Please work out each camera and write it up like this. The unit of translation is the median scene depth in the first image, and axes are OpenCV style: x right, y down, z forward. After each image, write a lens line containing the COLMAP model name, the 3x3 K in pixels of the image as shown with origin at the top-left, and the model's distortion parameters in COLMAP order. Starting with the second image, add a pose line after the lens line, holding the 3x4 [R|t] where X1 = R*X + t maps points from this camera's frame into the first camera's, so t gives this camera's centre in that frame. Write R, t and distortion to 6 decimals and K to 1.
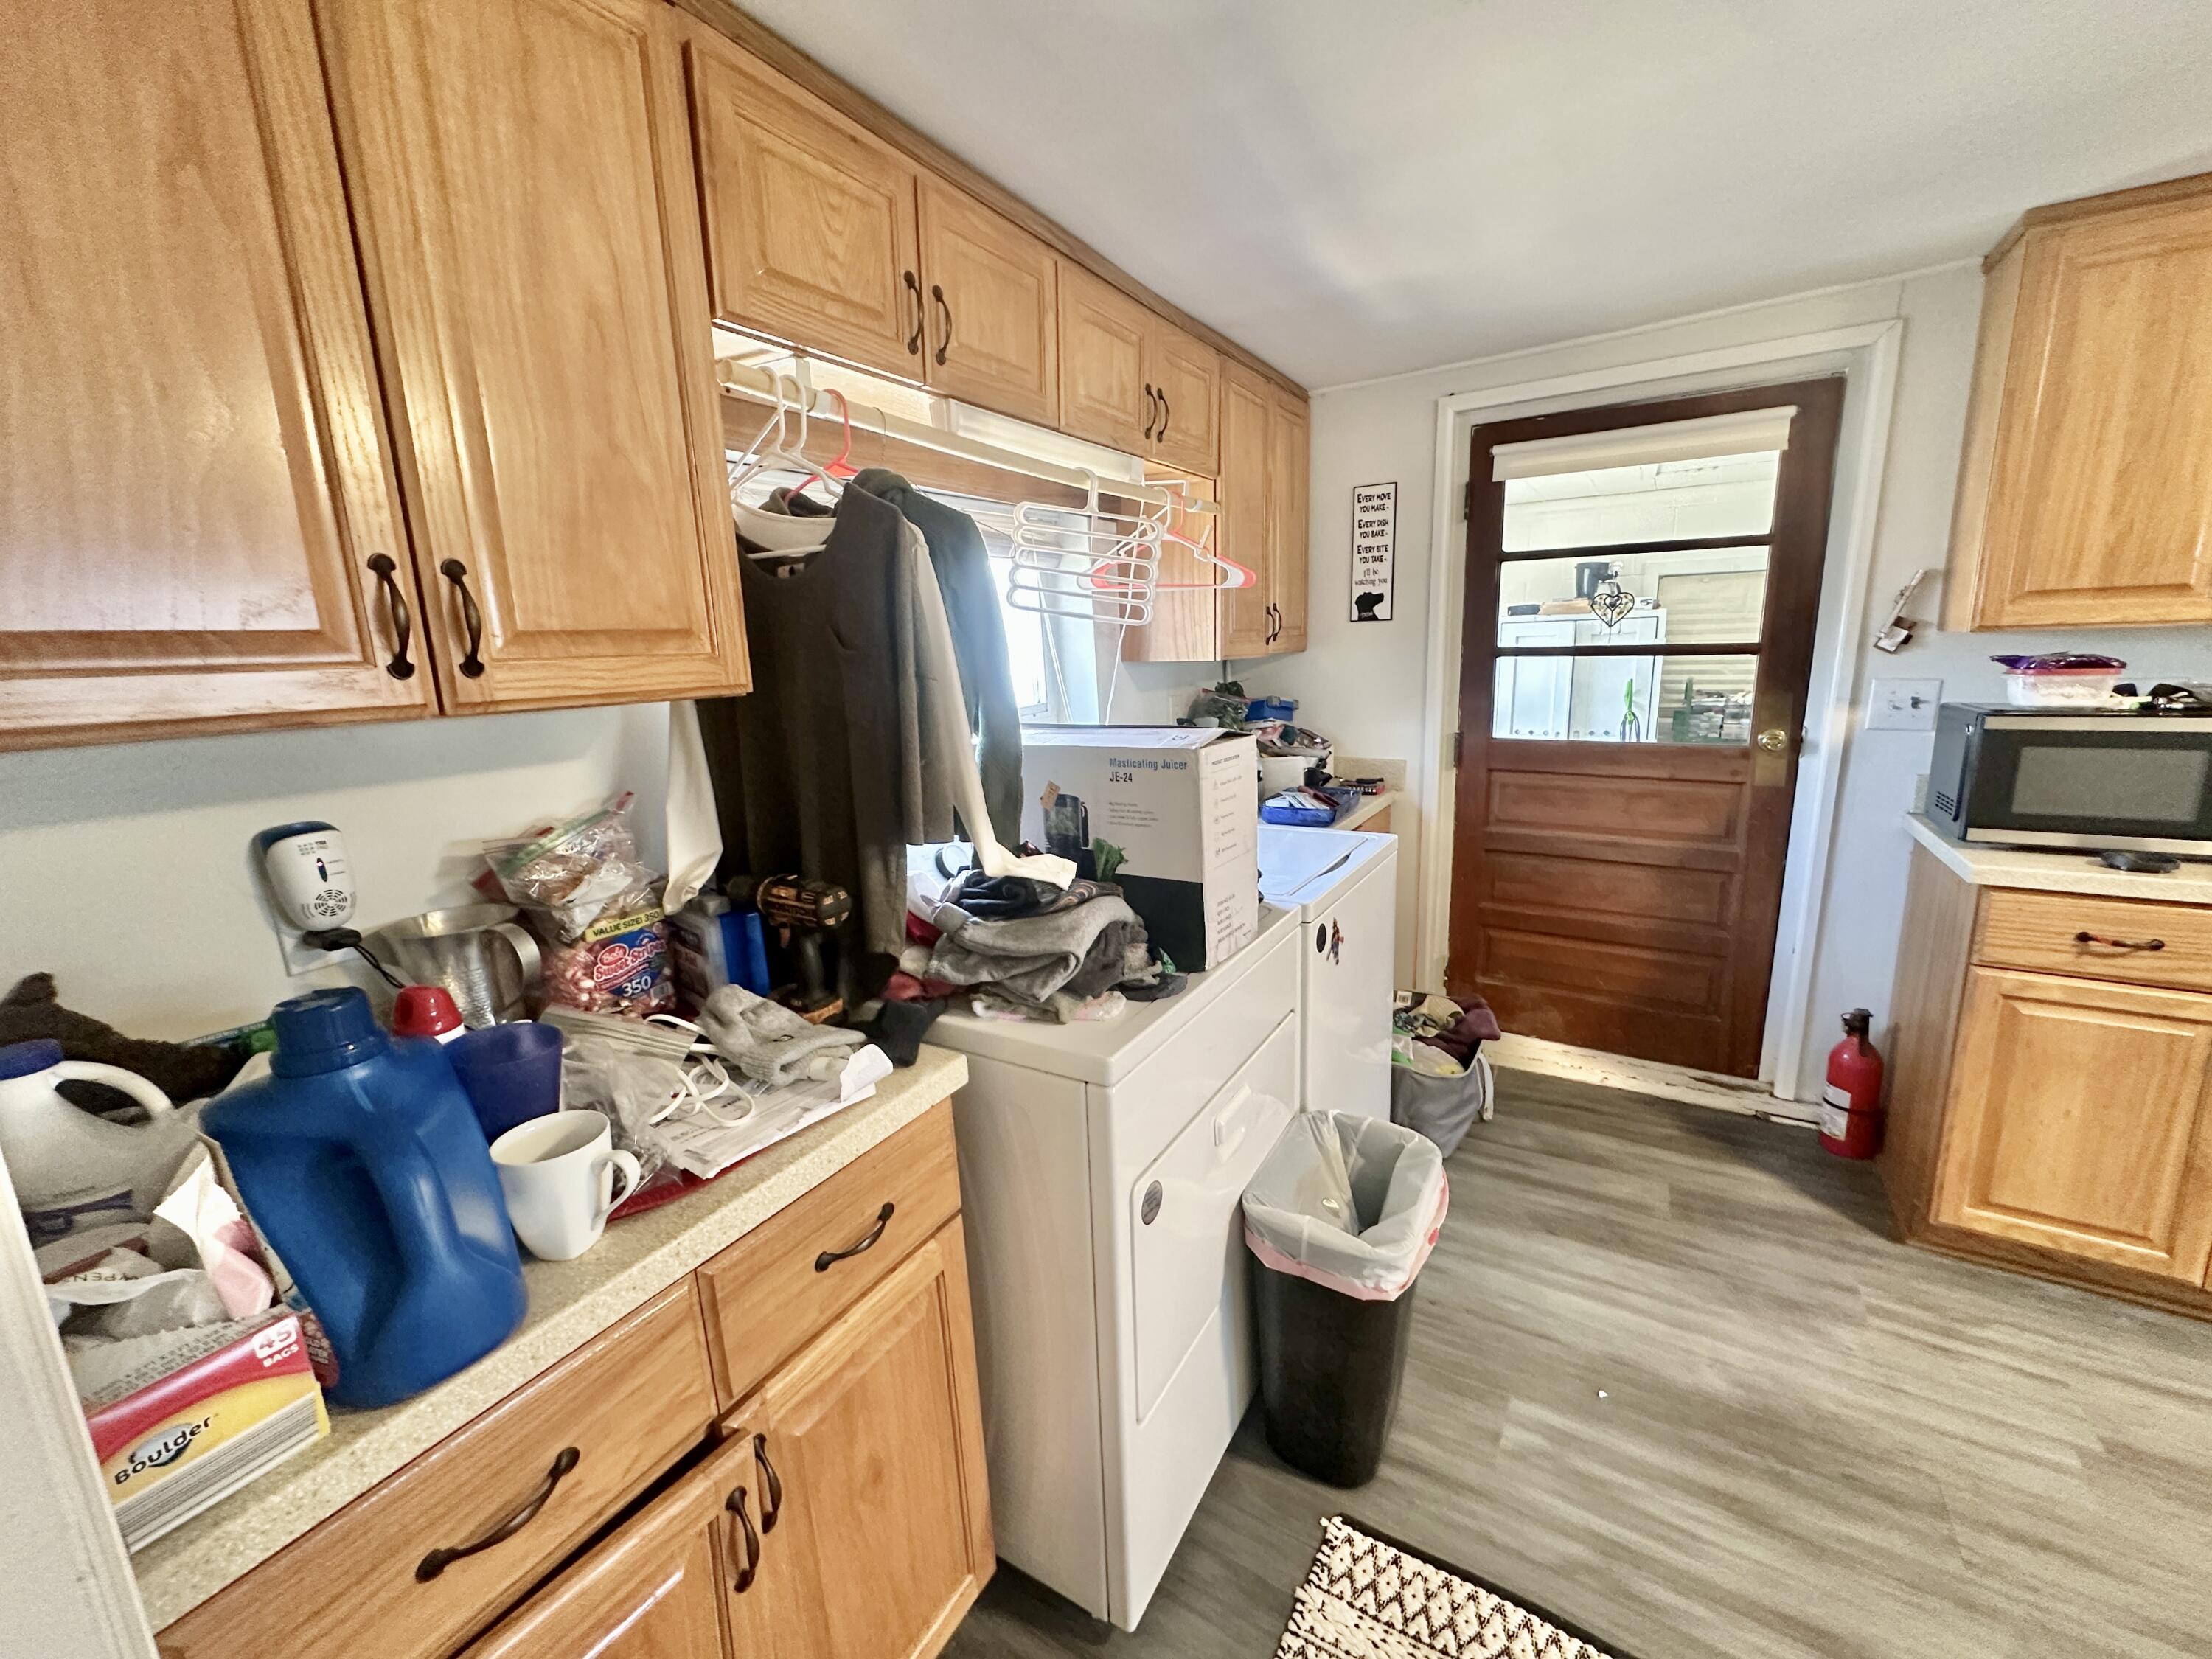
lens RADIAL K [[880.4, 0, 1106.5], [0, 880.4, 831.0], [0, 0, 1]] dist [-0.003808, 0.000263]
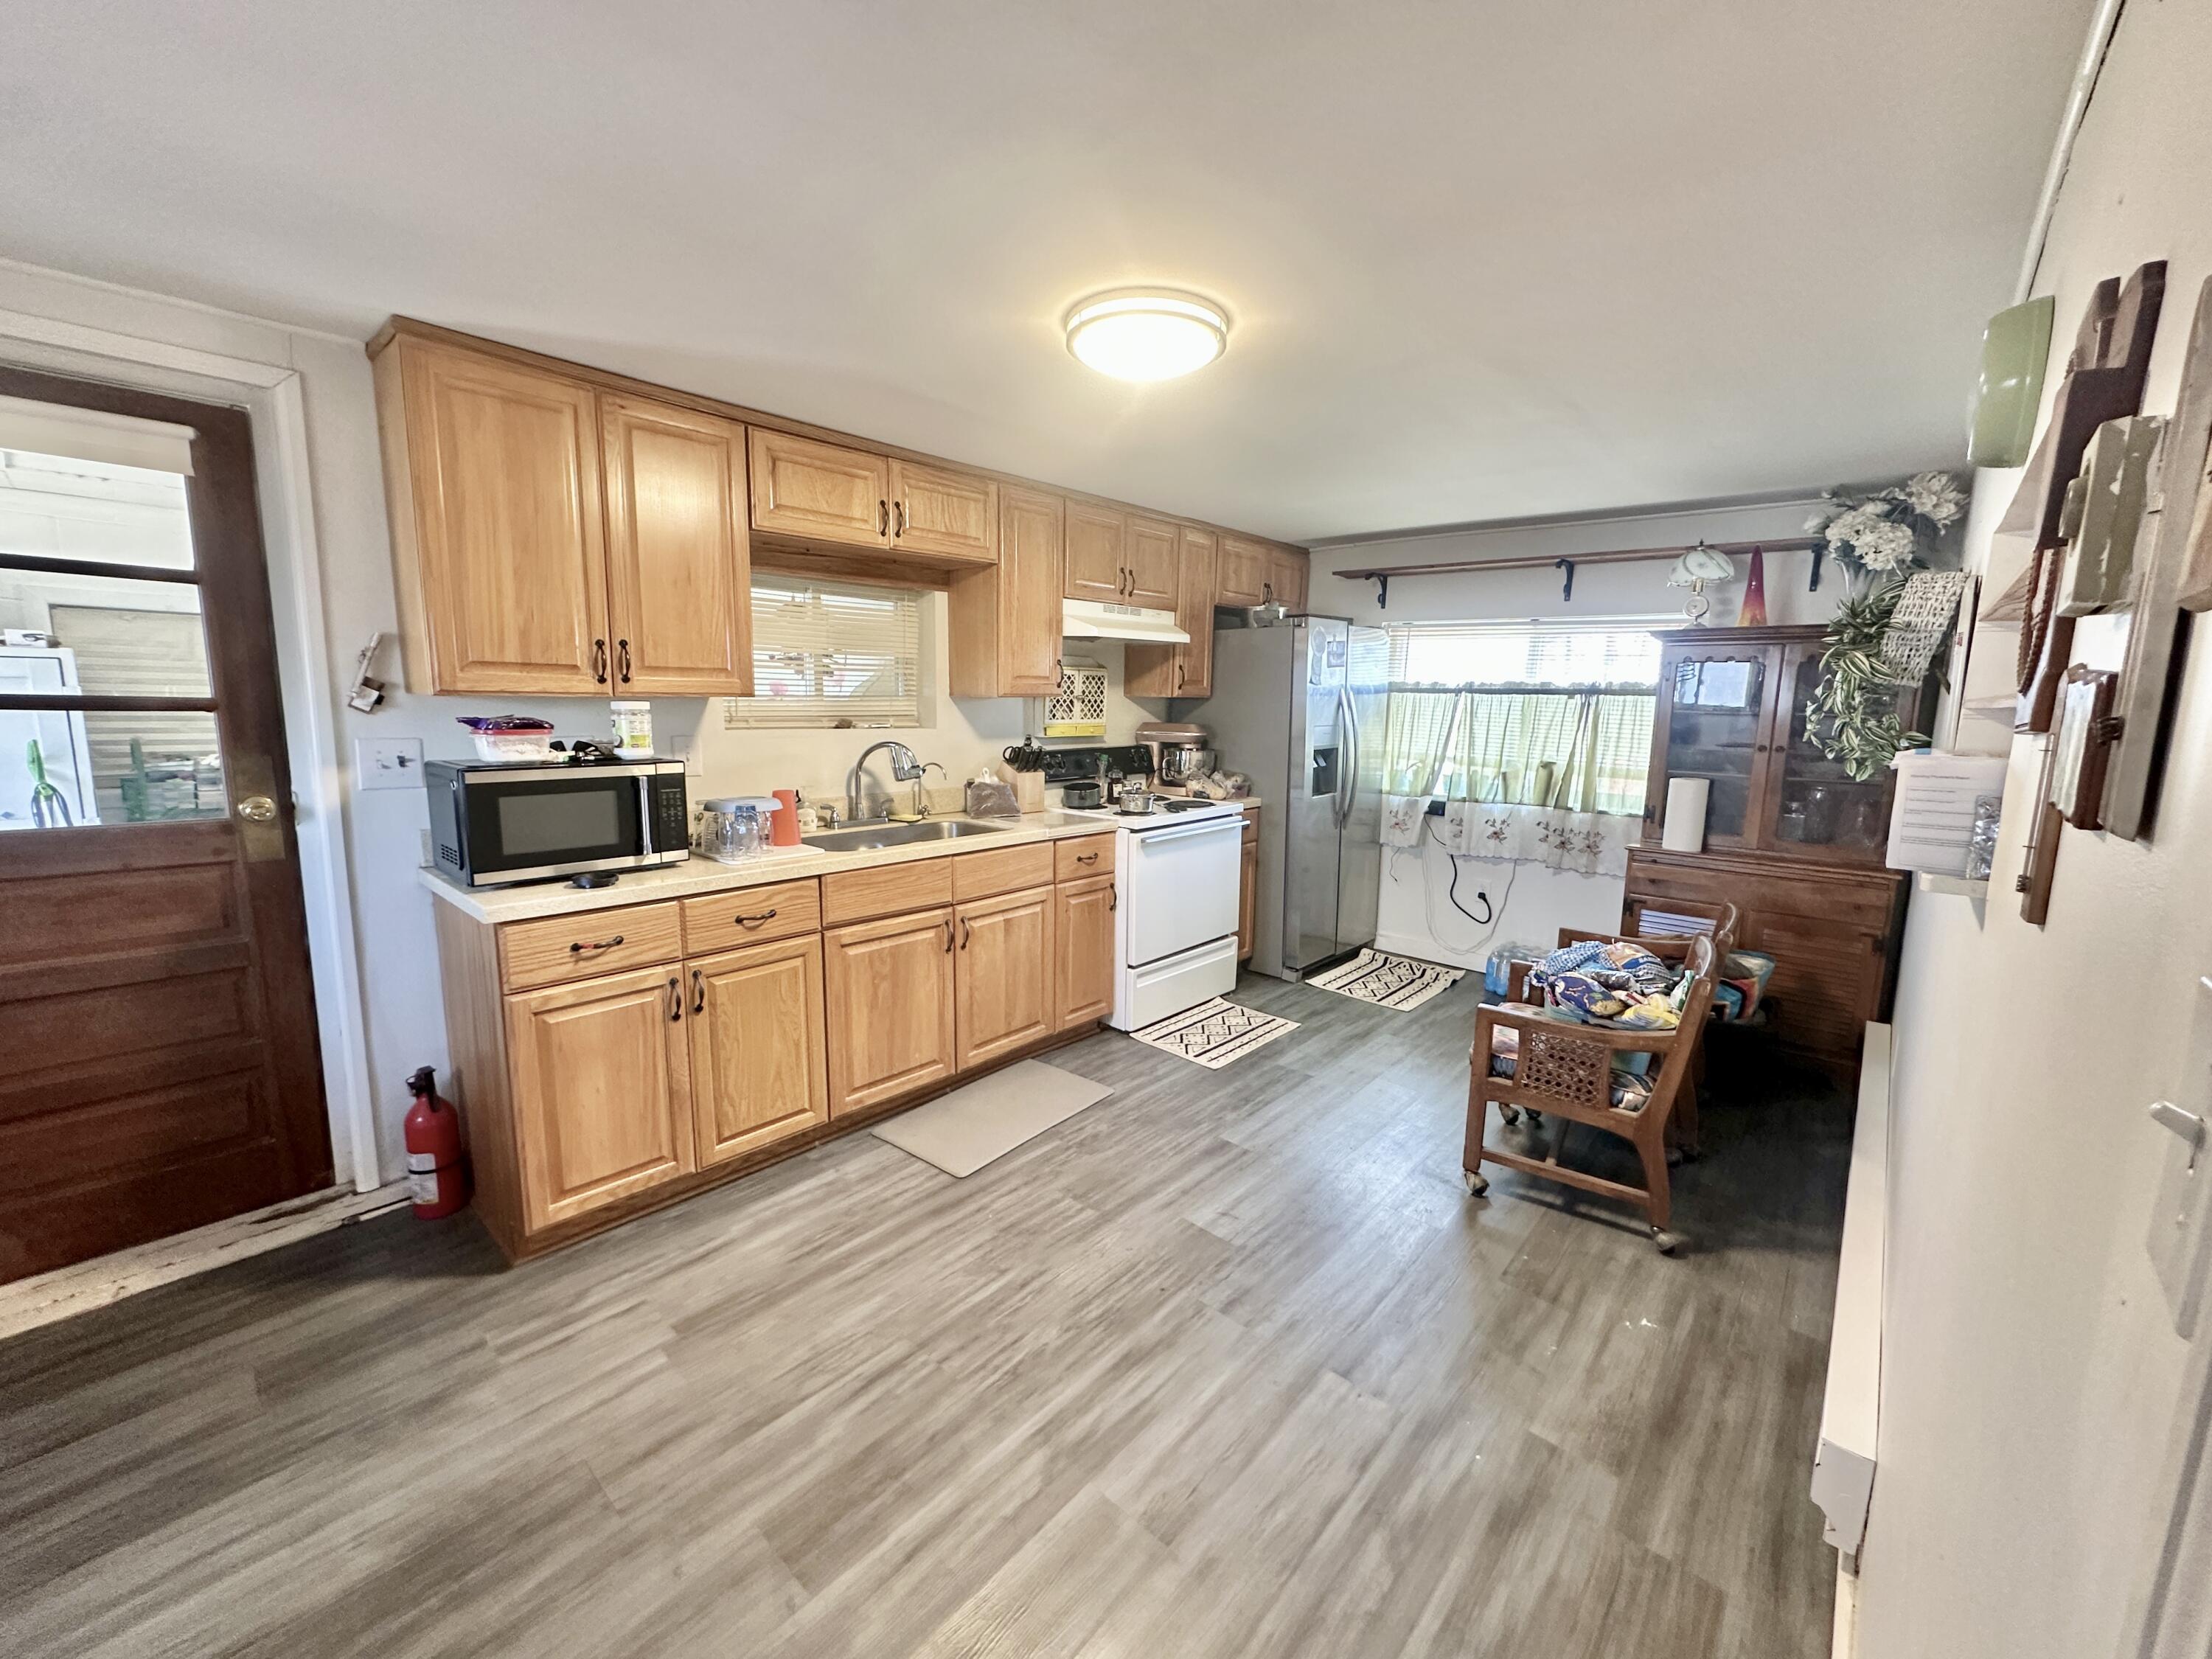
lens RADIAL K [[880.4, 0, 1099.1], [0, 880.4, 825.3], [0, 0, 1]] dist [-0.003808, 0.000263]
pose [[0.165600, -0.105327, 0.980552, 0.045008], [0.173818, 0.981832, 0.076110, -0.009938], [-0.970754, 0.157834, 0.180899, 0.037467]]
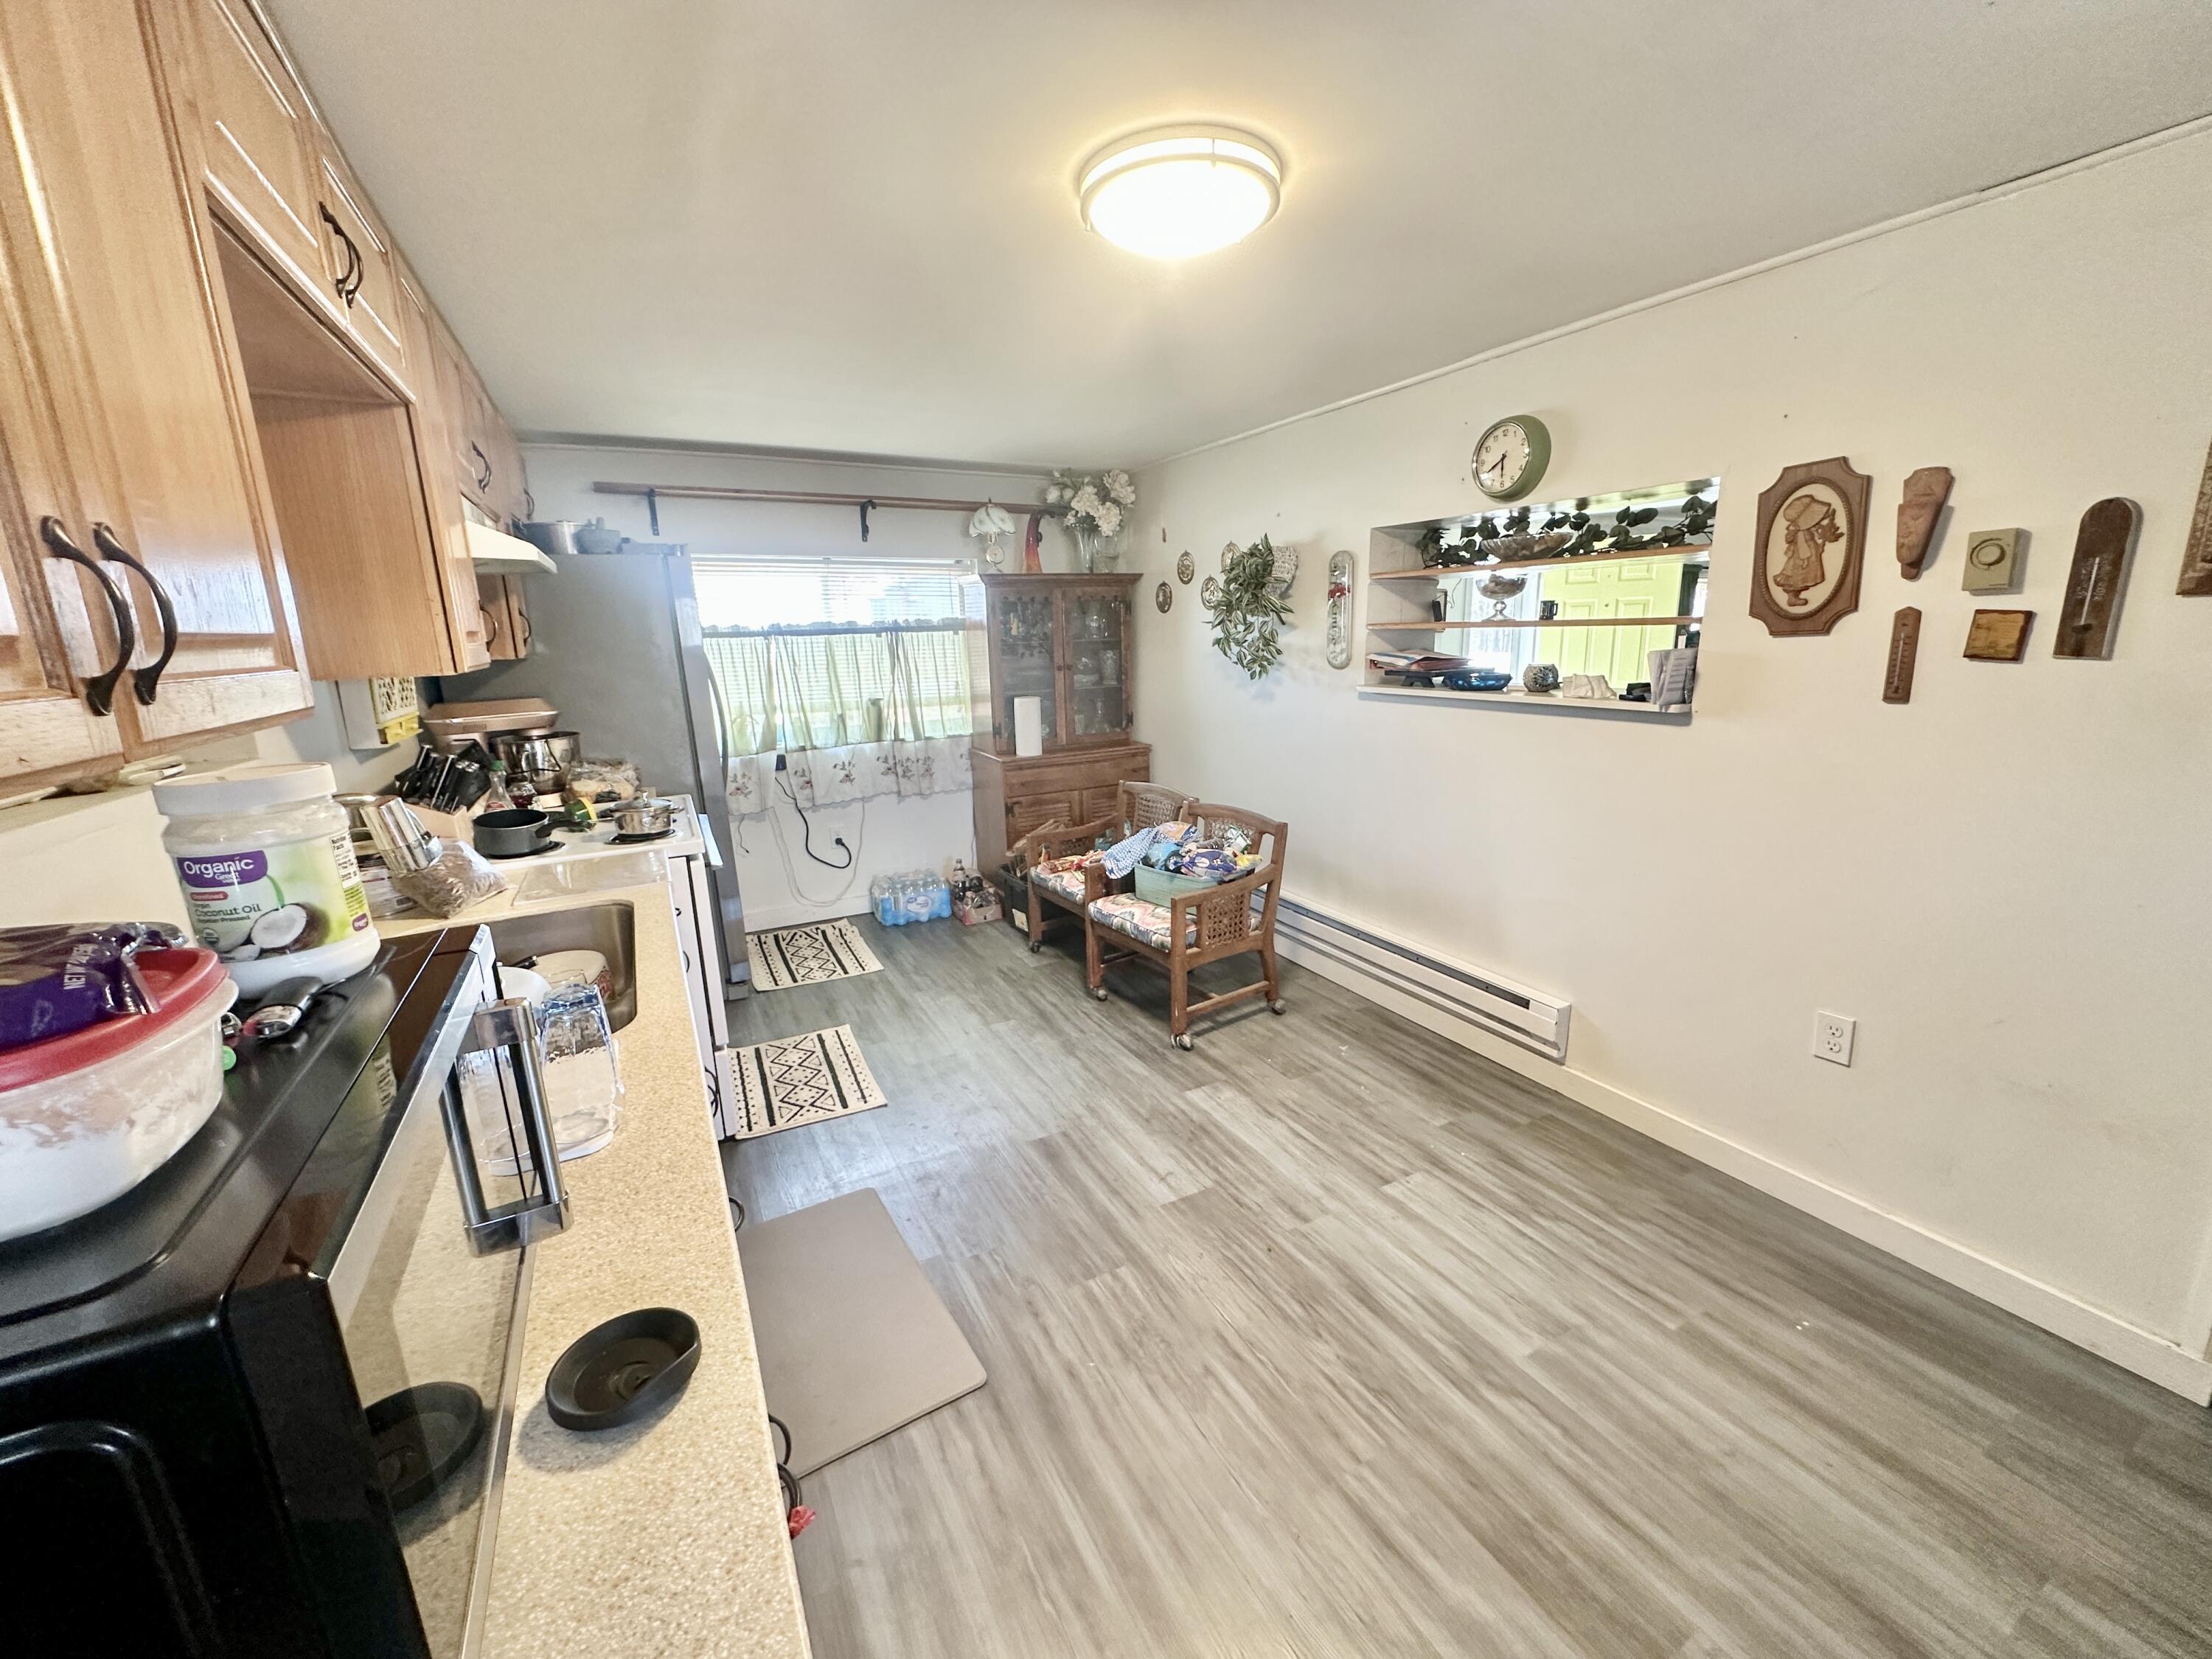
lens RADIAL K [[880.4, 0, 1107.2], [0, 880.4, 832.3], [0, 0, 1]] dist [-0.003808, 0.000263]
pose [[-0.868872, -0.050599, 0.492443, 0.753026], [0.158895, 0.913621, 0.374232, -0.253456], [-0.468842, 0.403407, -0.785780, 1.004002]]
